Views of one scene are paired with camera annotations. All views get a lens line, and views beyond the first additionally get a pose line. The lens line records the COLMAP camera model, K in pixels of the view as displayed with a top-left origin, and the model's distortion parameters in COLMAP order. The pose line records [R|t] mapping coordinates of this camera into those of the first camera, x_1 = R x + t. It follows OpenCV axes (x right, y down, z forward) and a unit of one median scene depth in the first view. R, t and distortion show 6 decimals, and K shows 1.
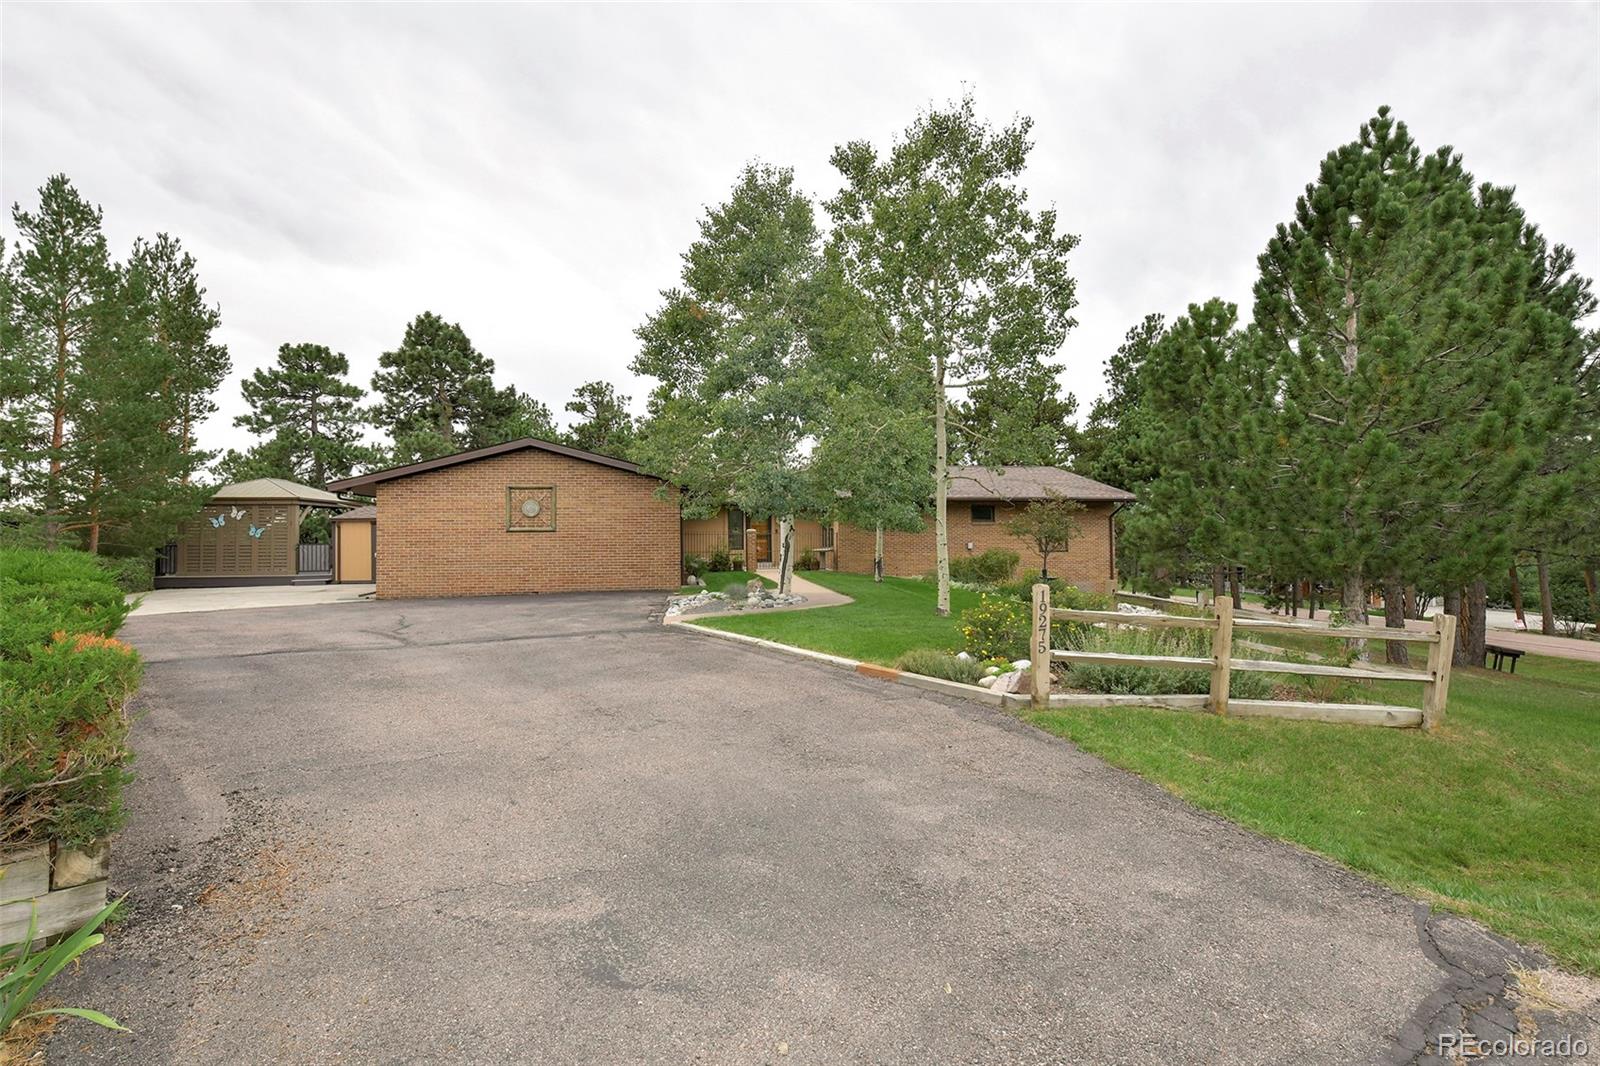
lens RADIAL K [[783.8, 0, 800.5], [0, 783.8, 525.8], [0, 0, 1]] dist [0.000037, -0.000412]
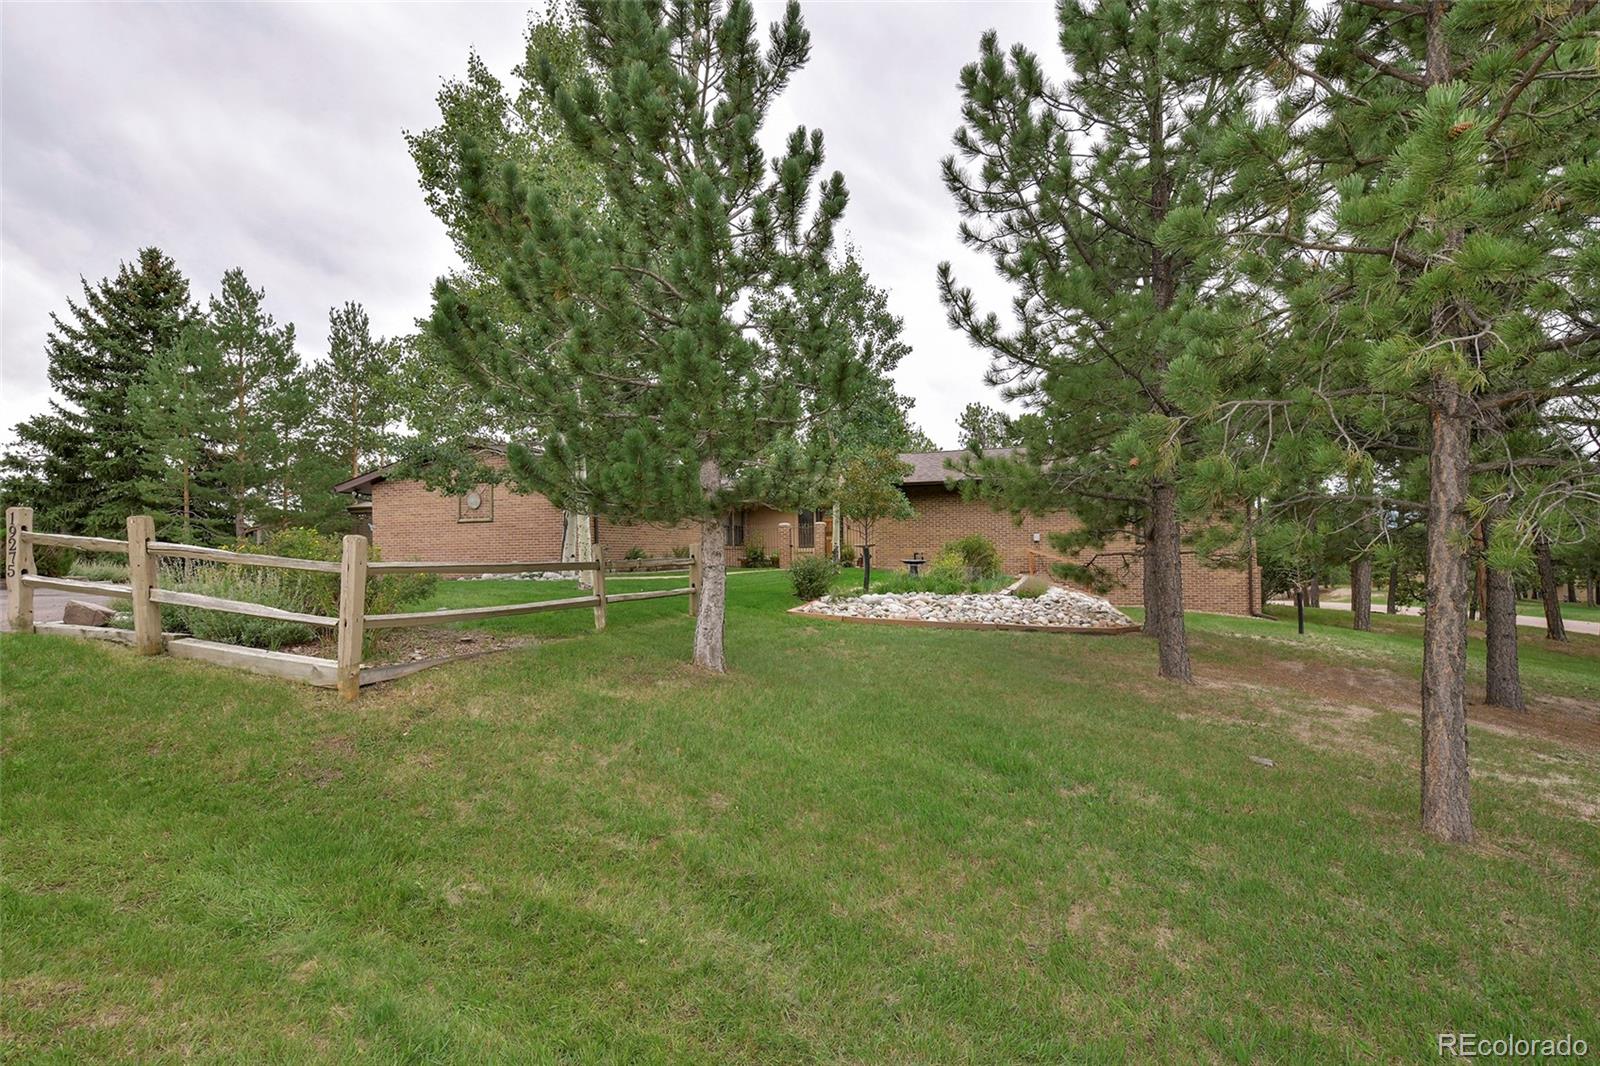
lens RADIAL K [[822.1, 0, 794.4], [0, 822.1, 549.5], [0, 0, 1]] dist [-0.005239, -0.001126]
pose [[0.886745, -0.011372, -0.462119, 0.453299], [0.013743, 0.999904, 0.001766, 0.038757], [0.462054, -0.007917, 0.886816, 0.152882]]
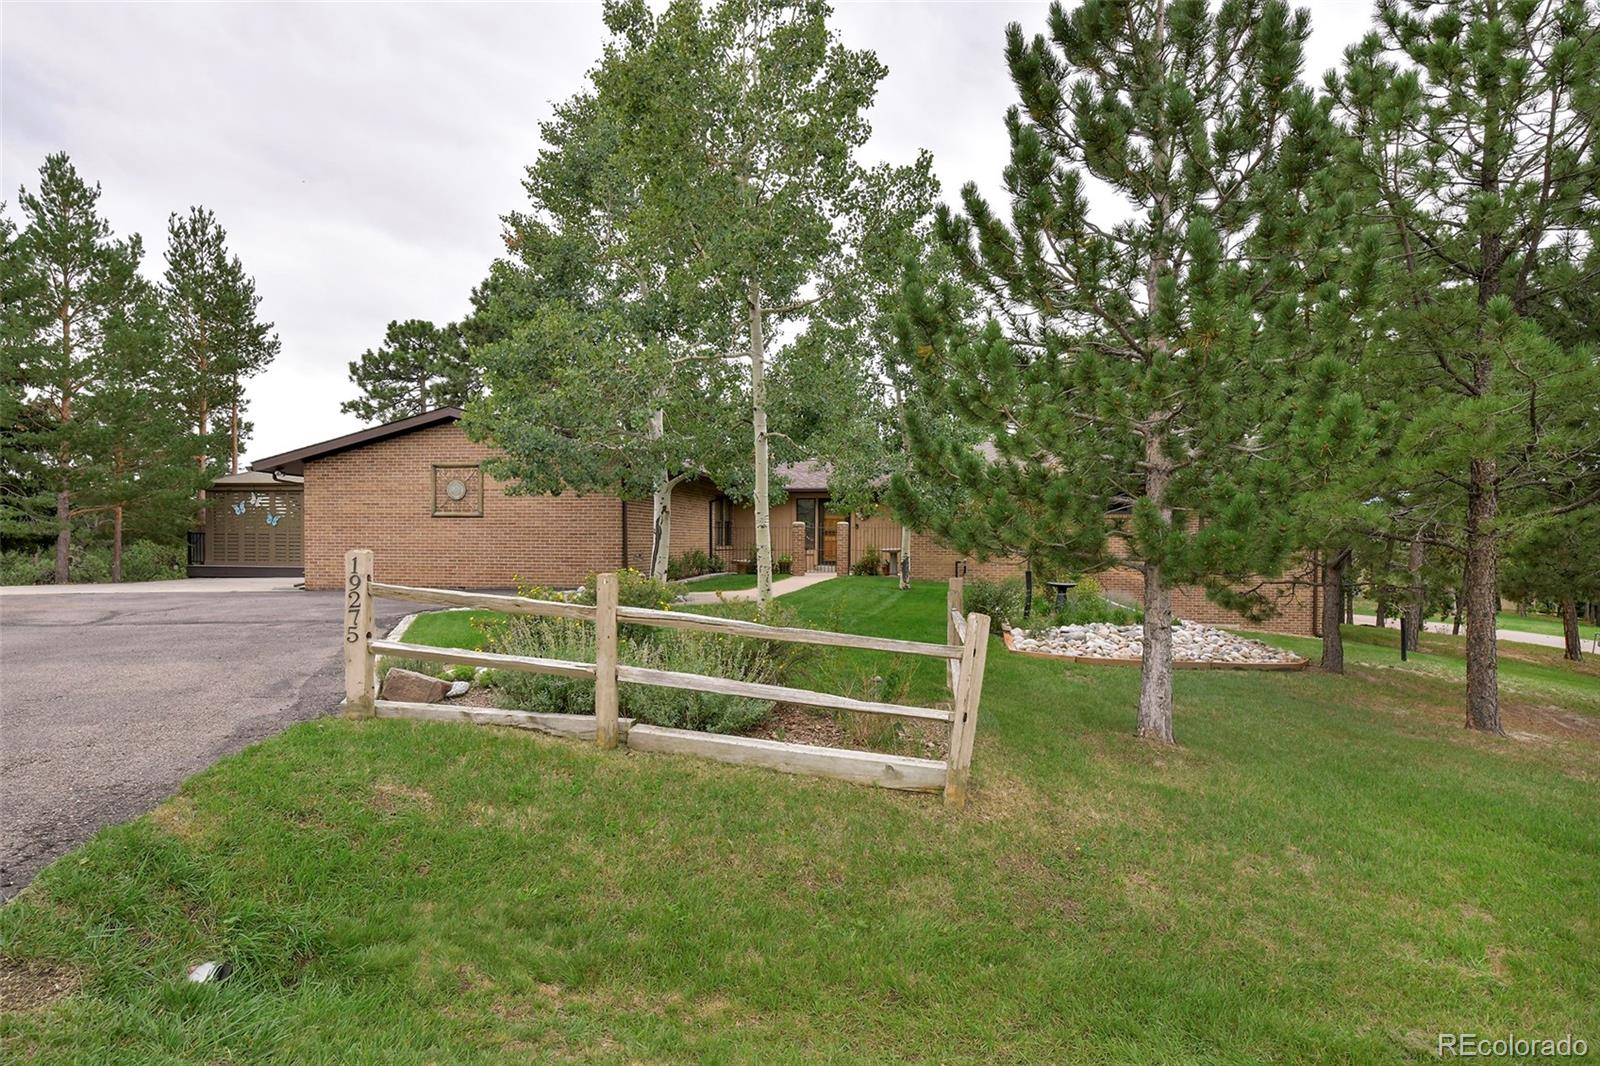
lens RADIAL K [[975.0, 0, 818.2], [0, 975.0, 577.2], [0, 0, 1]] dist [-0.003361, -0.001427]
pose [[0.956348, 0.022823, -0.291338, 0.274290], [-0.009336, 0.998823, 0.047601, 0.014952], [0.292081, -0.042803, 0.955435, 0.071829]]
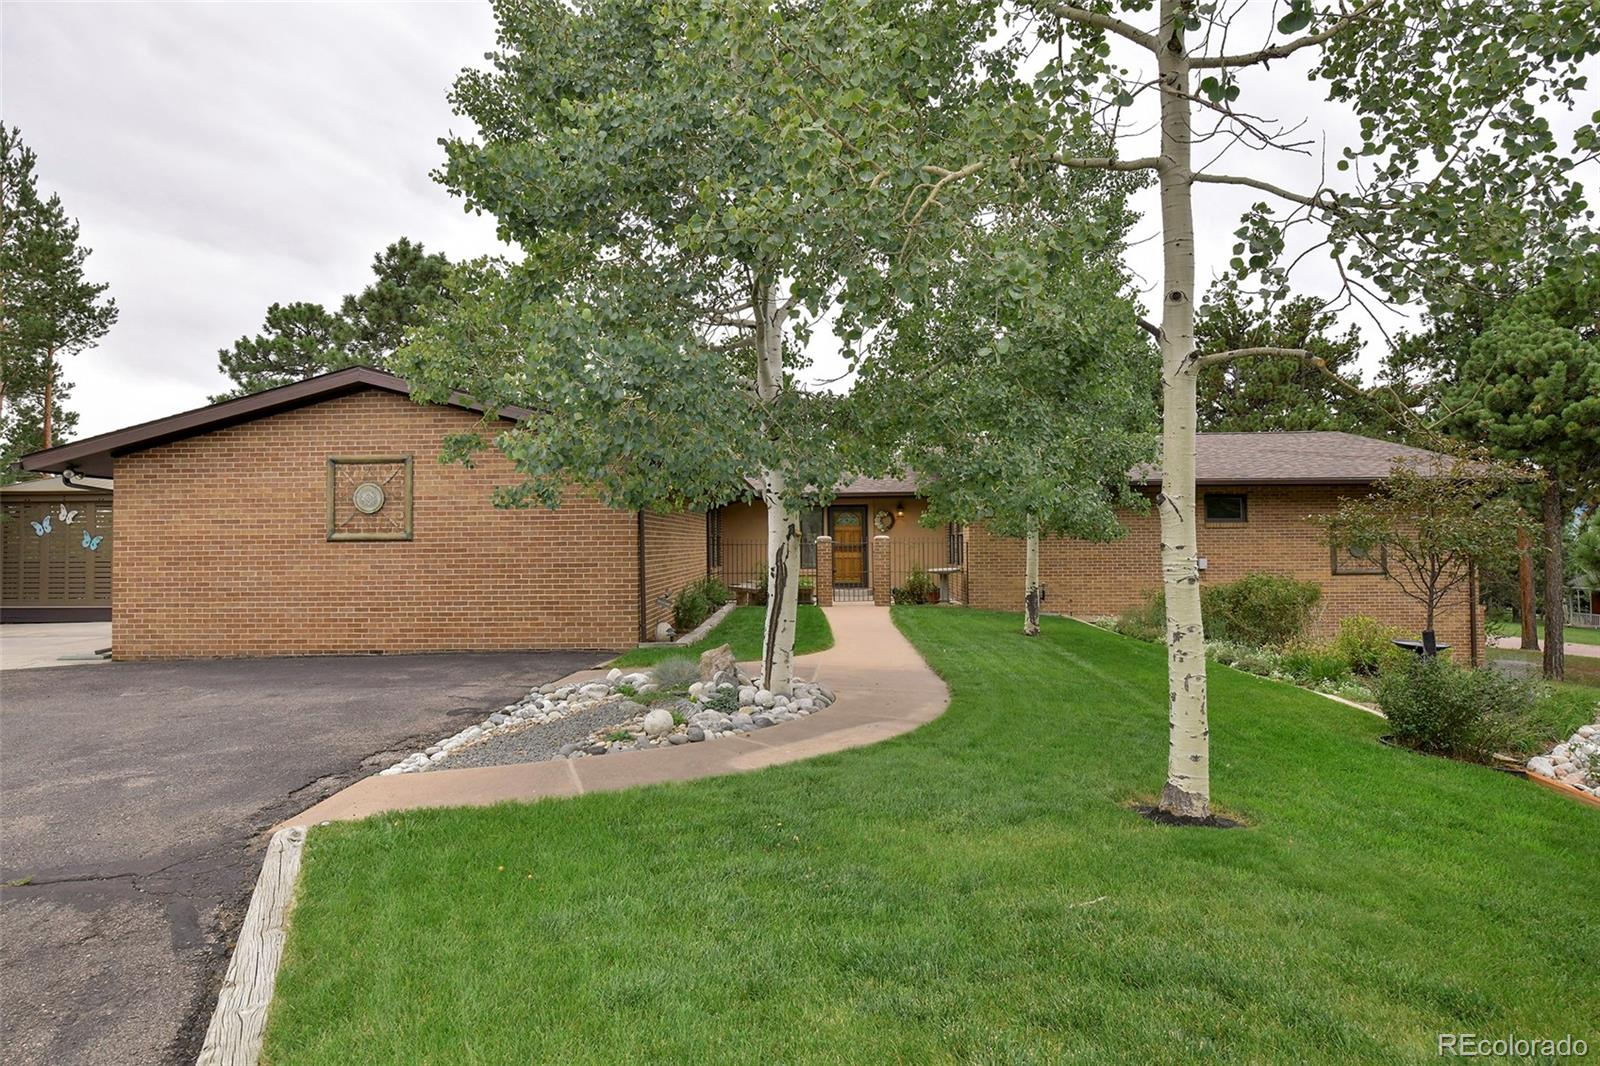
lens RADIAL K [[905.2, 0, 806.5], [0, 905.2, 530.3], [0, 0, 1]] dist [-0.007454, -0.001418]
pose [[0.984533, -0.003746, -0.175161, 0.053089], [0.003098, 0.999987, -0.003974, 0.002879], [0.175174, 0.003370, 0.984532, 0.340386]]
